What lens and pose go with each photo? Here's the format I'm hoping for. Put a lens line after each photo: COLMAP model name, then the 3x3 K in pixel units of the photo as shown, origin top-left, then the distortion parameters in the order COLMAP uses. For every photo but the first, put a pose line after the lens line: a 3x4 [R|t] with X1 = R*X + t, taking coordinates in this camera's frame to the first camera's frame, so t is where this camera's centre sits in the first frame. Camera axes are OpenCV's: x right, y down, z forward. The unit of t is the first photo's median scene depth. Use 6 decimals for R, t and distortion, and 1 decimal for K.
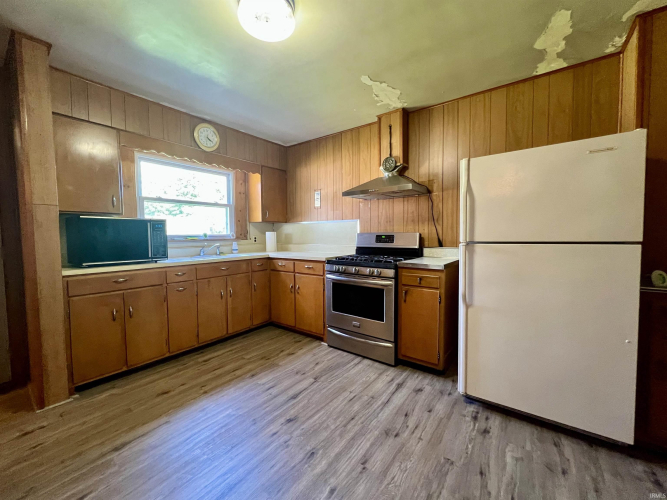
lens RADIAL K [[272.3, 0, 329.1], [0, 272.3, 249.3], [0, 0, 1]] dist [-0.000447, -0.000137]
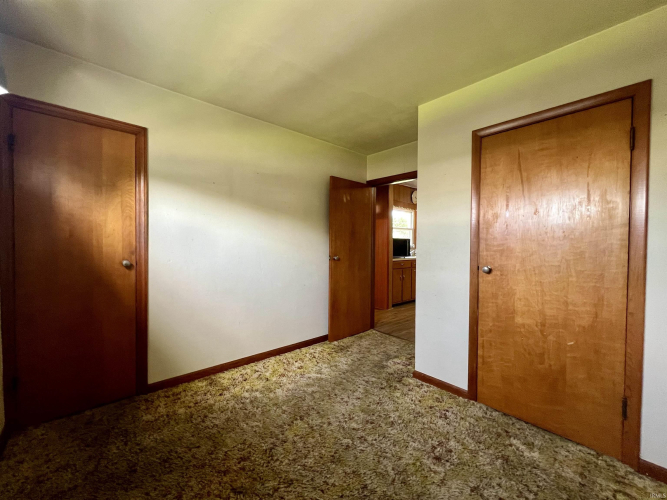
lens RADIAL K [[272.3, 0, 329.1], [0, 272.3, 249.3], [0, 0, 1]] dist [-0.000447, -0.000137]
pose [[0.979698, 0.020691, -0.199409, -0.786571], [-0.028133, 0.999007, -0.034560, 0.071968], [0.198496, 0.039468, 0.979307, -1.264130]]
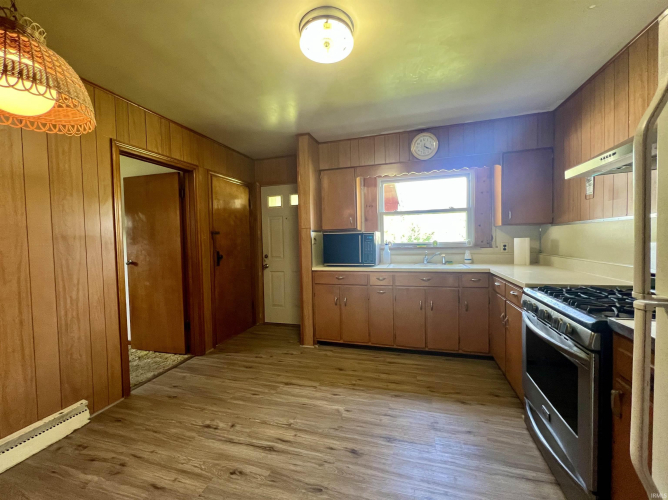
lens RADIAL K [[272.7, 0, 329.6], [0, 272.7, 249.3], [0, 0, 1]] dist [-0.000447, -0.000137]
pose [[0.352881, 0.031904, -0.935124, 0.441030], [-0.030771, 0.999274, 0.022481, -0.050977], [0.935162, 0.020842, 0.353606, 0.380554]]
